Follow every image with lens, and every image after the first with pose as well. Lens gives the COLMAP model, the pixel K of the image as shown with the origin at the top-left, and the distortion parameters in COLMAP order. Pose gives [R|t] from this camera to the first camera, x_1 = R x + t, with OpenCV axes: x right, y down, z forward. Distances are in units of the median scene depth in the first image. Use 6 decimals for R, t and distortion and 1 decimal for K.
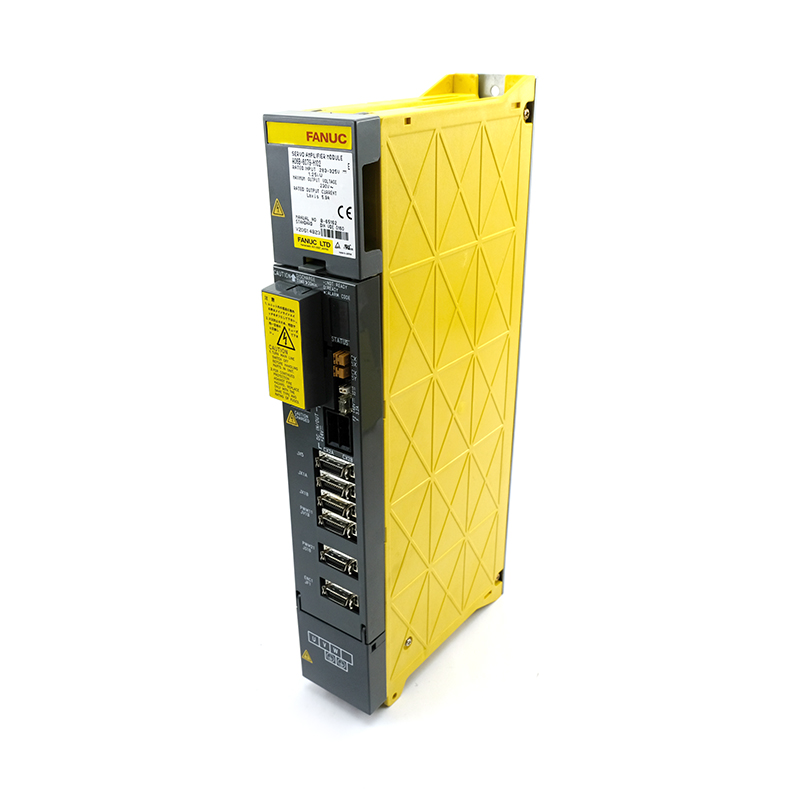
lens RADIAL K [[807.3, 0, 400.0], [0, 807.3, 400.0], [0, 0, 1]] dist [-0.067766, 0.000456]
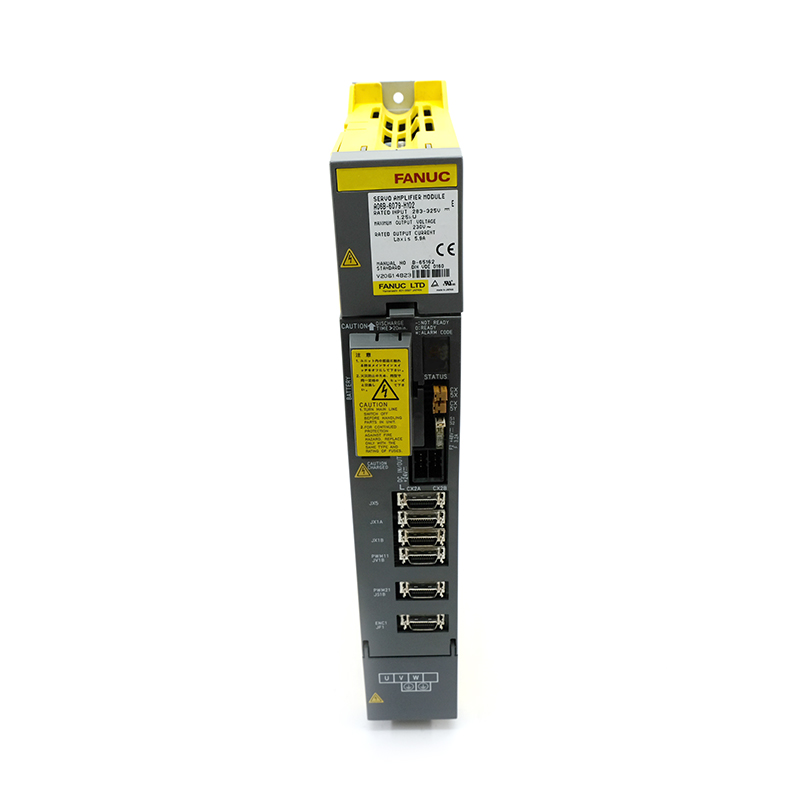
lens RADIAL K [[807.3, 0, 400.0], [0, 807.3, 400.0], [0, 0, 1]] dist [-0.067766, 0.000456]
pose [[0.801432, -0.300391, 0.517177, -0.658455], [0.276011, 0.952893, 0.125752, -0.191201], [-0.530589, 0.041964, 0.846590, 0.196414]]
